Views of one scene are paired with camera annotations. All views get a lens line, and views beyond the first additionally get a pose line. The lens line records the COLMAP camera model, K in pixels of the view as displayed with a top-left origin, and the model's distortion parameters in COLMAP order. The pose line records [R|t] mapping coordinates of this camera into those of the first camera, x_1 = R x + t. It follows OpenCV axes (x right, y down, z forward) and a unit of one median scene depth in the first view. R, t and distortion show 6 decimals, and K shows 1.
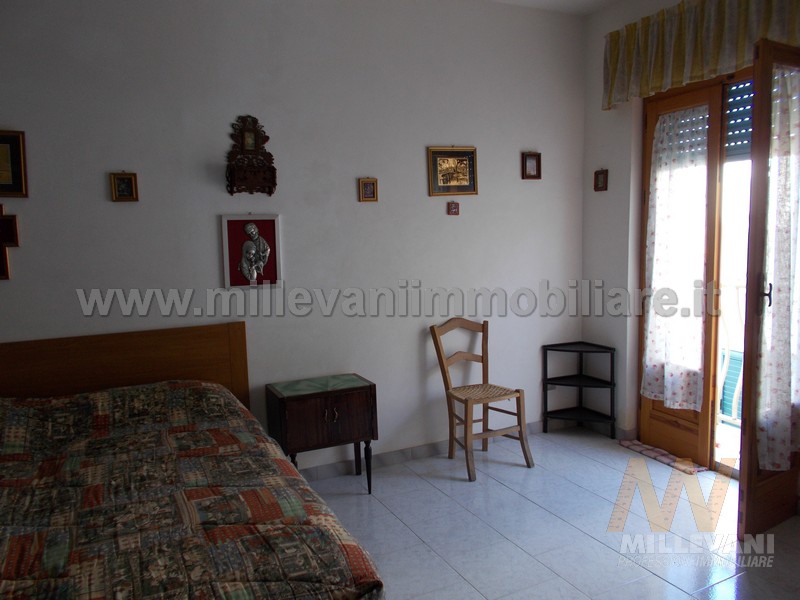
lens RADIAL K [[612.5, 0, 400.0], [0, 612.5, 300.0], [0, 0, 1]] dist [0.002087, 0.001208]
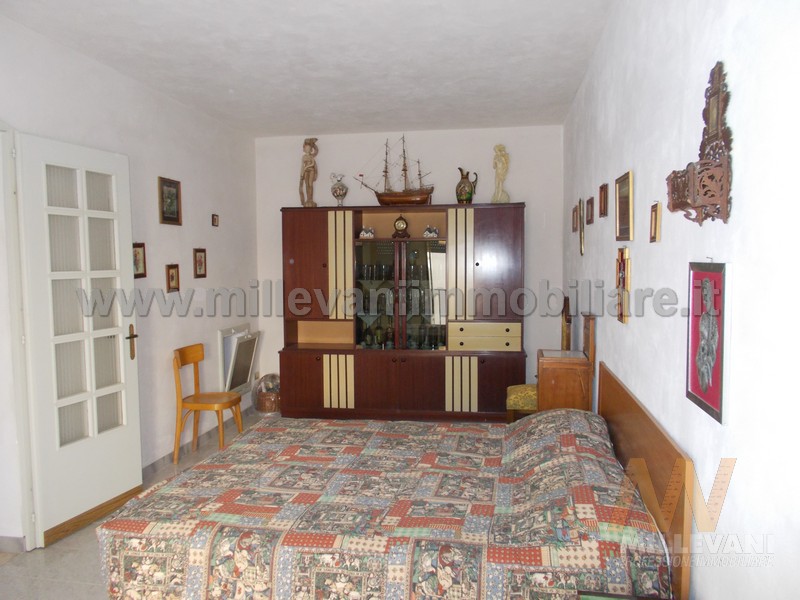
lens RADIAL K [[612.5, 0, 400.0], [0, 612.5, 300.0], [0, 0, 1]] dist [0.002087, 0.001208]
pose [[-0.596877, 0.086513, -0.797655, 0.535991], [-0.065185, 0.985654, 0.155680, -0.295083], [0.799680, 0.144917, -0.582675, 1.888814]]
